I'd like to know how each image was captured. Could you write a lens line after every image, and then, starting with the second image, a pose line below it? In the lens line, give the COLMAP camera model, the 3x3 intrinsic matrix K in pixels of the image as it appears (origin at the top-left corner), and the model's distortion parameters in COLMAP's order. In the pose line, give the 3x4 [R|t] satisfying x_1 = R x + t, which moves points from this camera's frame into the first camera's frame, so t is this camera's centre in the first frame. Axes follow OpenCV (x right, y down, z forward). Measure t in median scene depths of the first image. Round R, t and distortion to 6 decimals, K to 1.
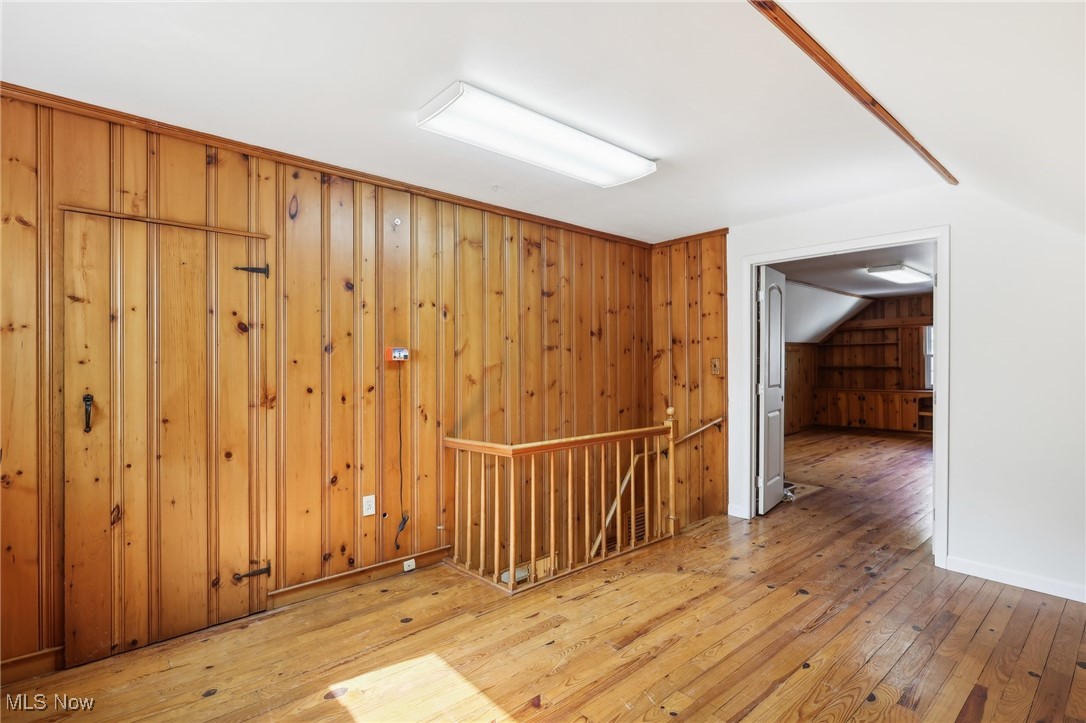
lens RADIAL K [[516.6, 0, 536.5], [0, 516.6, 360.6], [0, 0, 1]] dist [-0.002649, 0.002606]
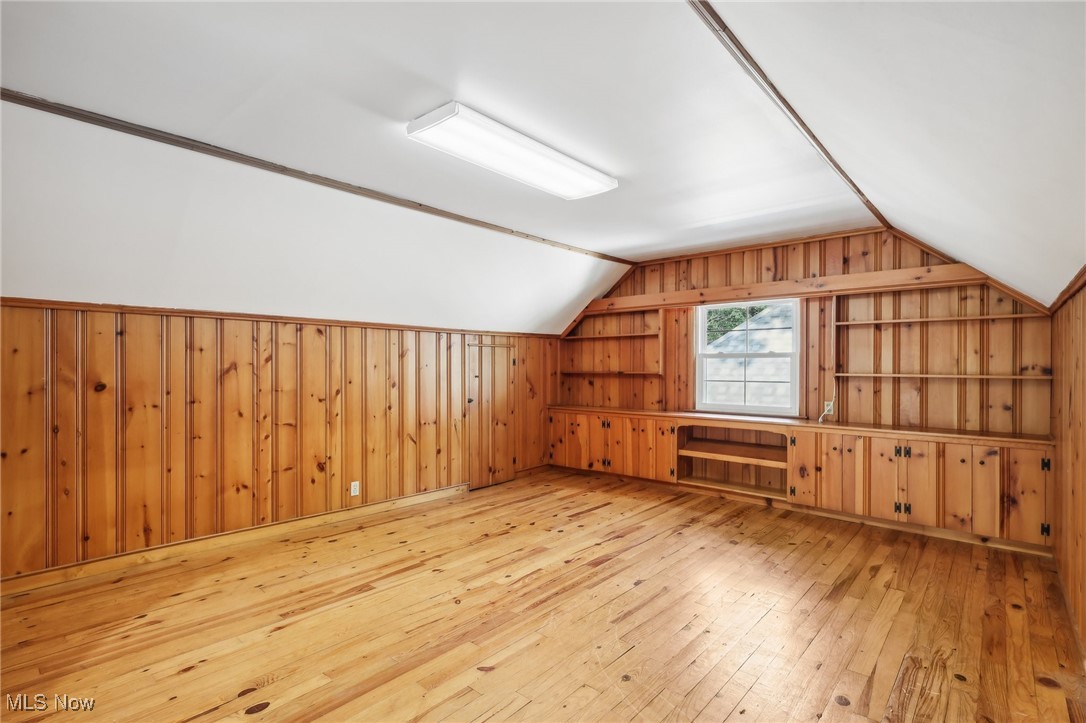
lens RADIAL K [[516.6, 0, 531.5], [0, 516.6, 366.6], [0, 0, 1]] dist [-0.002649, 0.002606]
pose [[0.992129, 0.007083, 0.125018, 0.886959], [-0.007954, 0.999947, 0.006473, 0.002589], [-0.124965, -0.007417, 0.992133, 0.772907]]
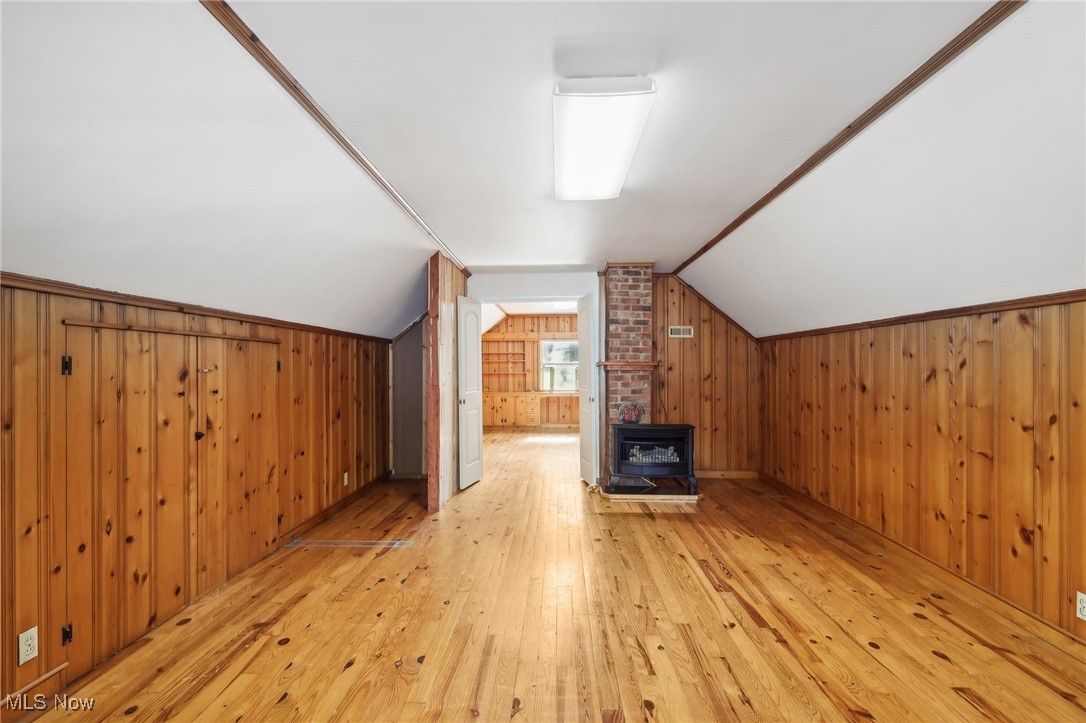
lens RADIAL K [[516.6, 0, 551.7], [0, 516.6, 368.9], [0, 0, 1]] dist [-0.002649, 0.002606]
pose [[-0.656064, 0.007841, -0.754664, 1.369058], [0.008925, 0.999957, 0.002631, -0.000963], [0.754652, -0.005009, -0.656106, 1.640702]]
